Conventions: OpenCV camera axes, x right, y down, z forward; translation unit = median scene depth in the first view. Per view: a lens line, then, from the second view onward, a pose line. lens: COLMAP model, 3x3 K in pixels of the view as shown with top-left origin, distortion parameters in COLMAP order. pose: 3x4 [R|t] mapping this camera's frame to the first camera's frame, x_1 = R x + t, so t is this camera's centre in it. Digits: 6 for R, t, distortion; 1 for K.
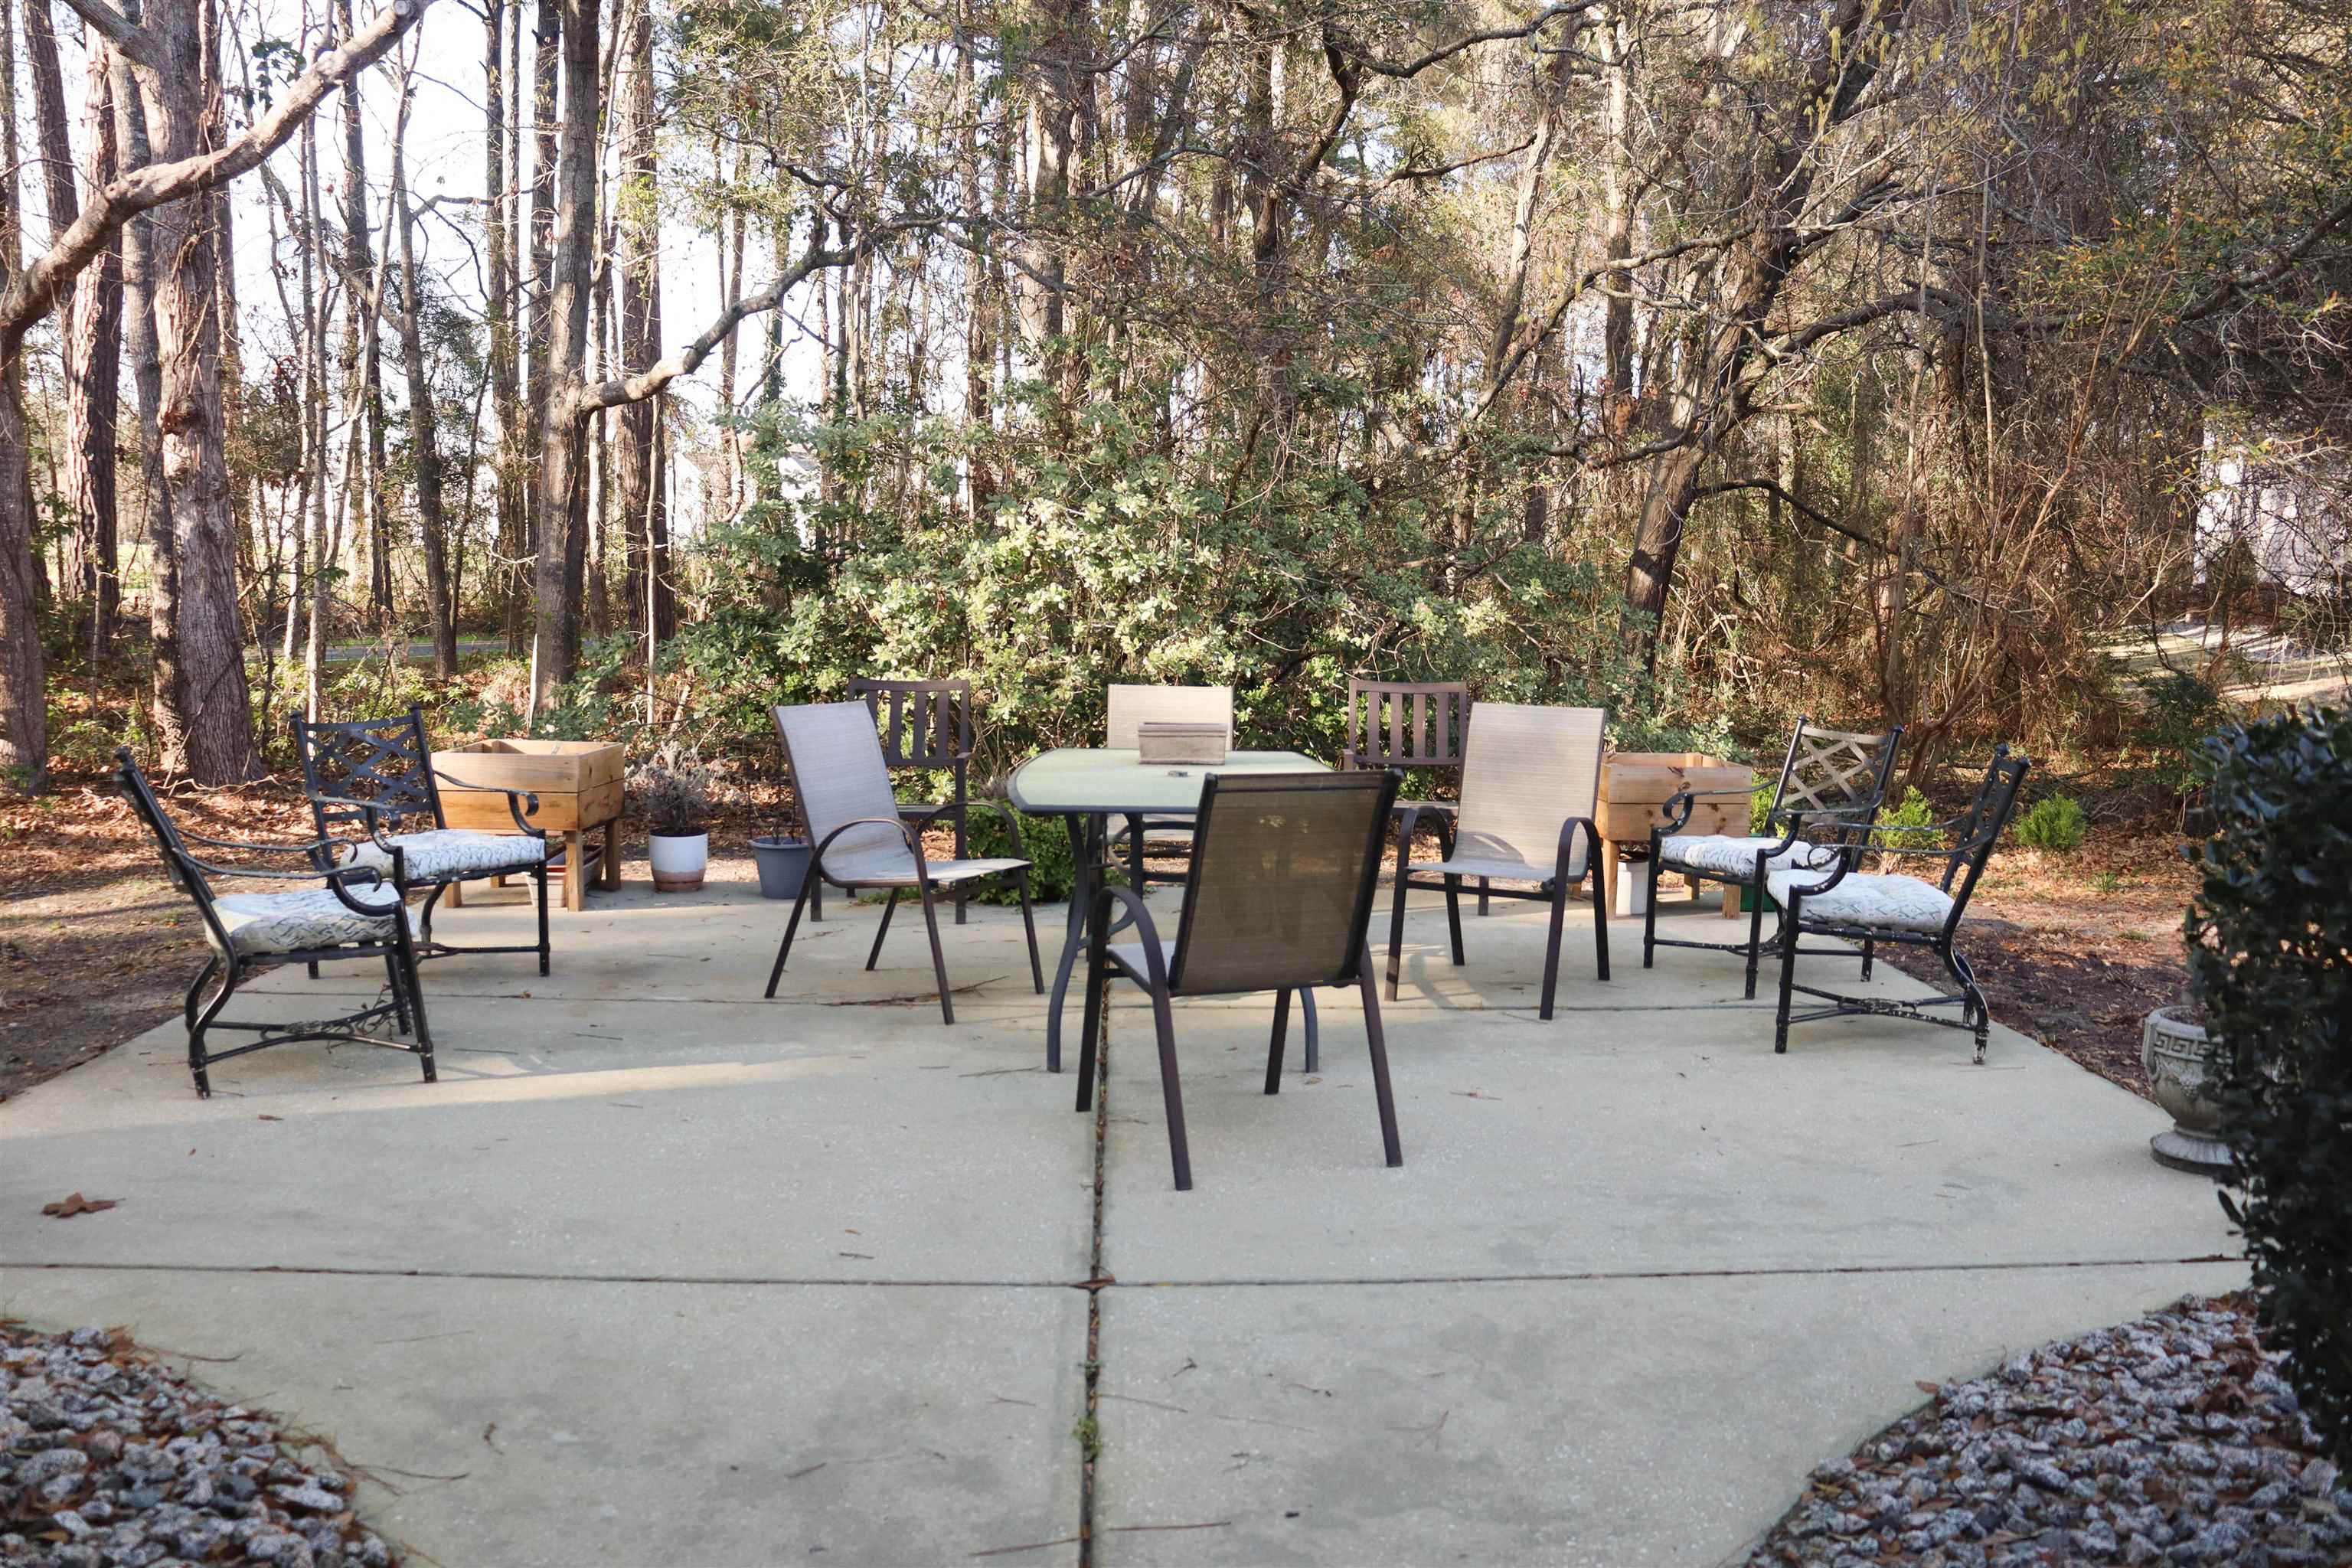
lens RADIAL K [[1947.1, 0, 1177.0], [0, 1947.1, 786.1], [0, 0, 1]] dist [-0.125409, -0.148892]
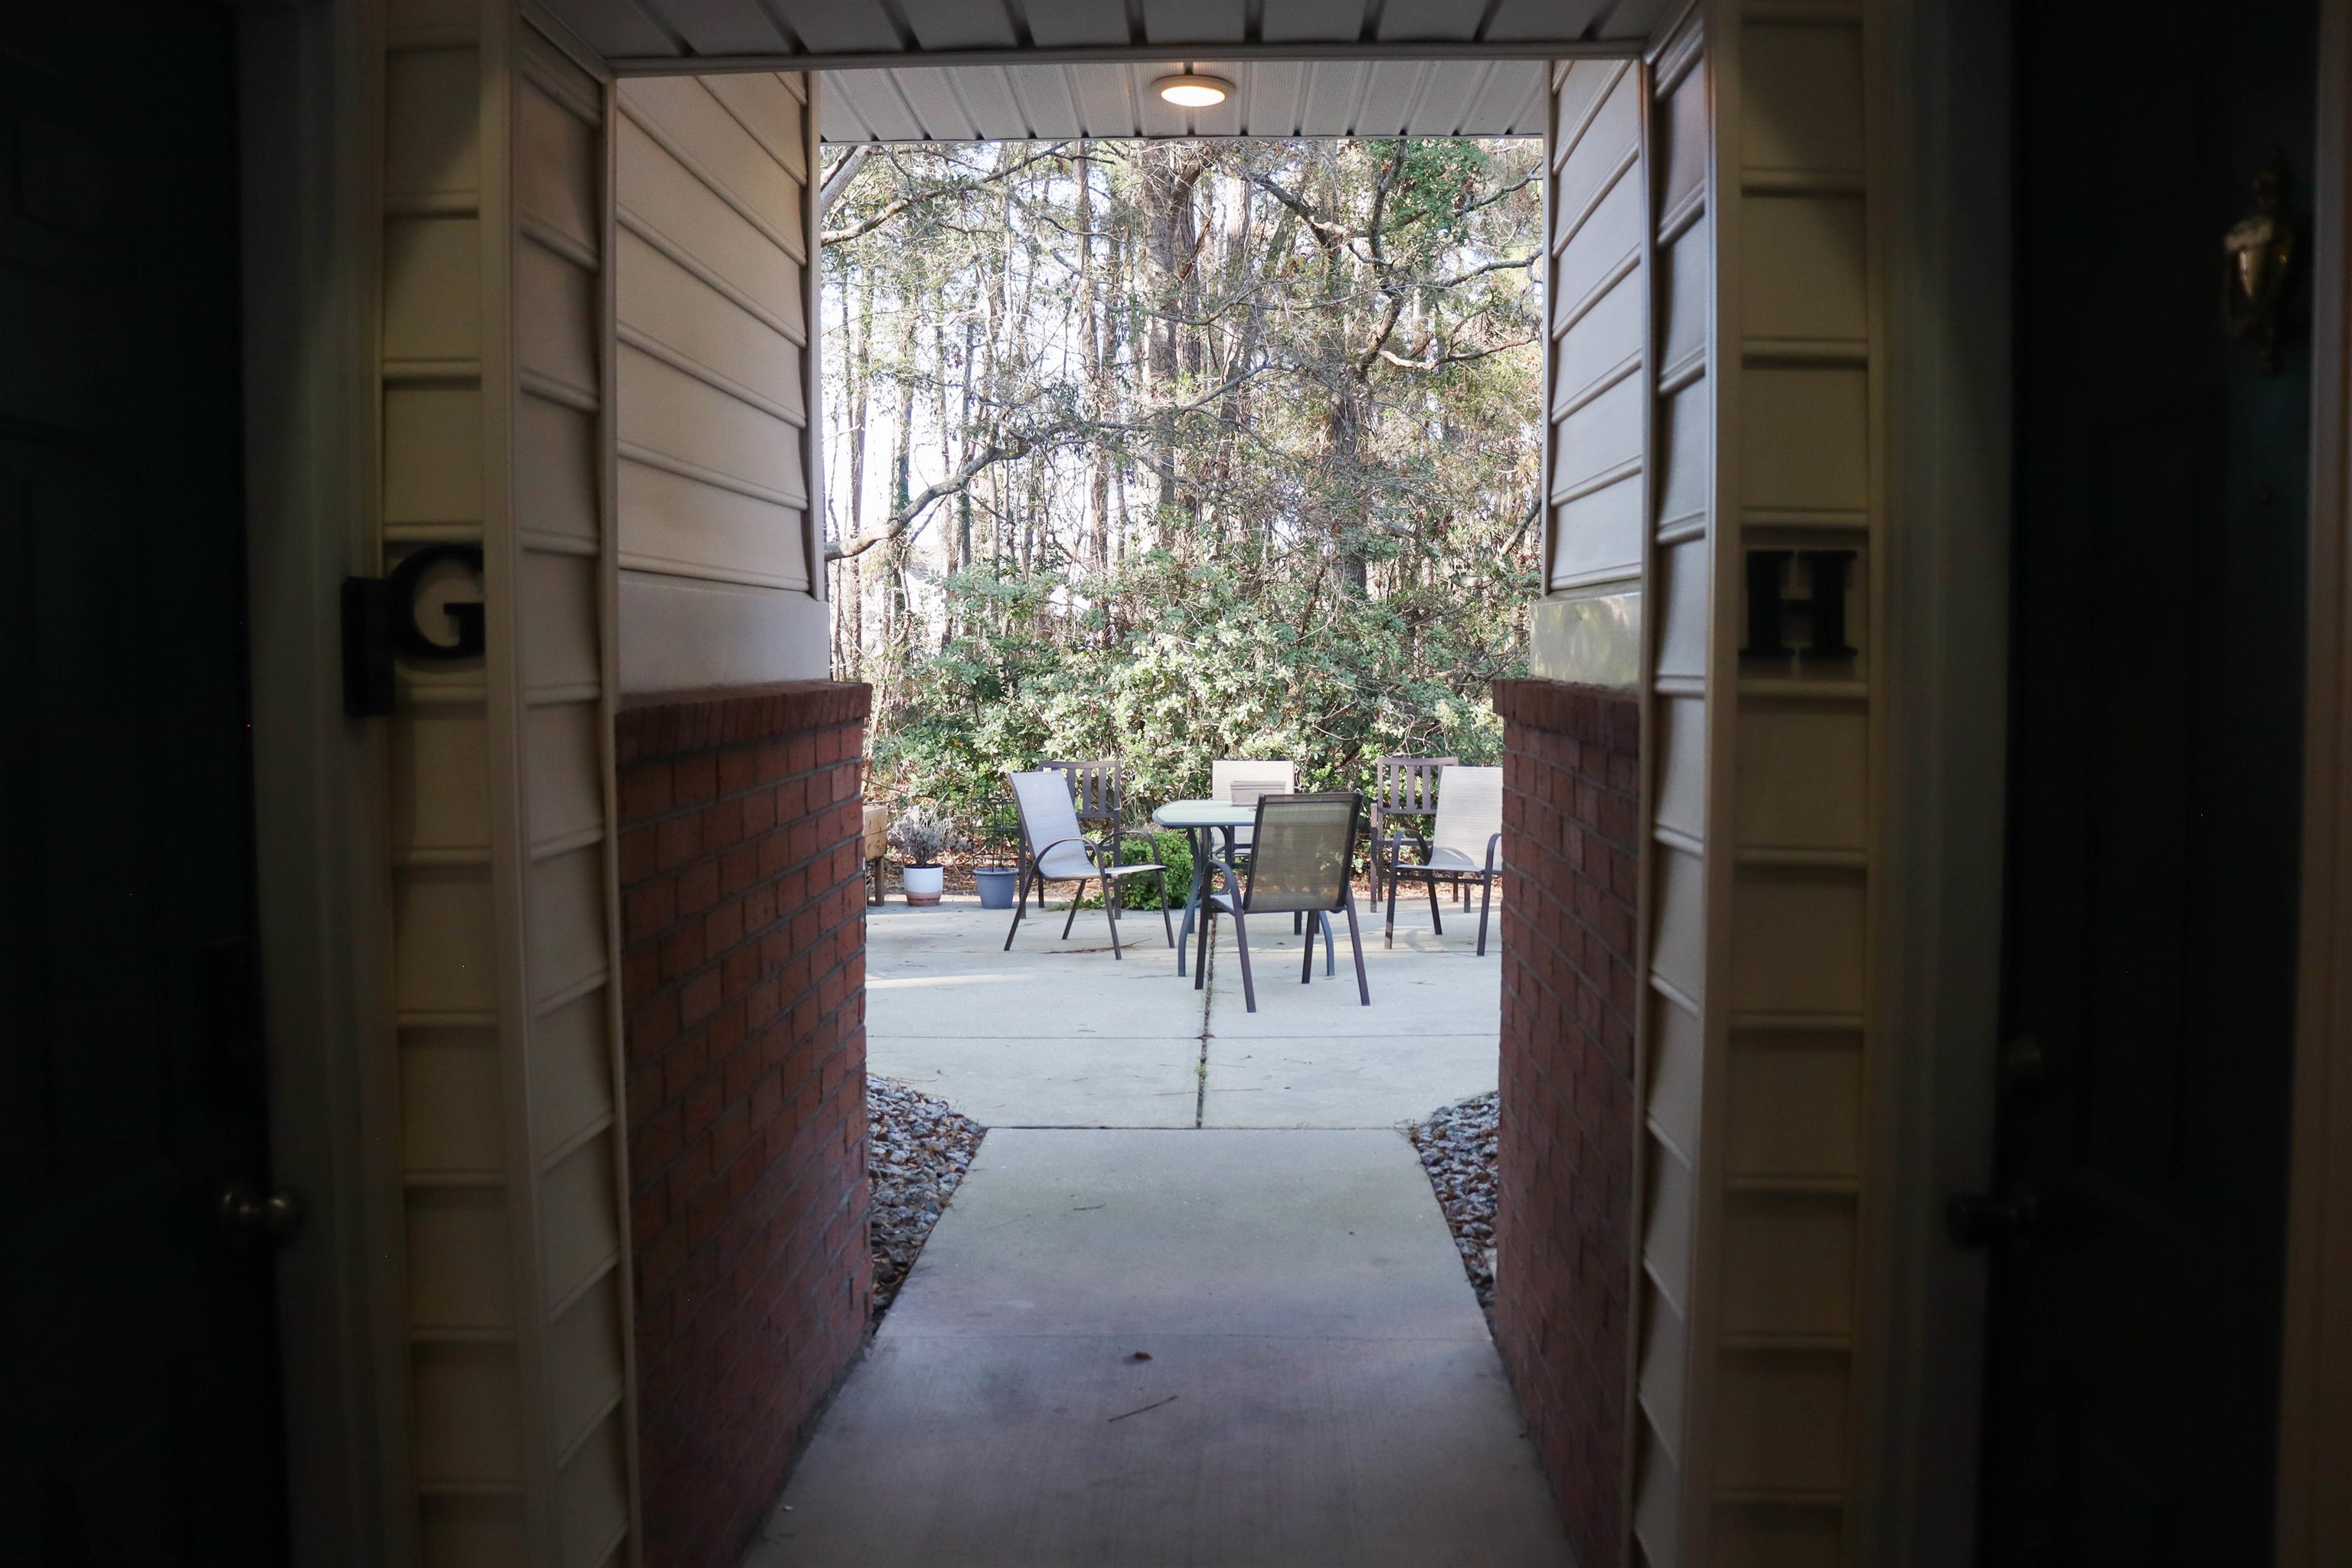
lens RADIAL K [[1947.1, 0, 1177.0], [0, 1947.1, 786.1], [0, 0, 1]] dist [-0.125409, -0.148892]
pose [[0.998199, -0.014516, -0.058199, 0.018514], [0.011392, 0.998495, -0.053648, 0.036015], [0.058891, 0.052889, 0.996862, -0.383292]]
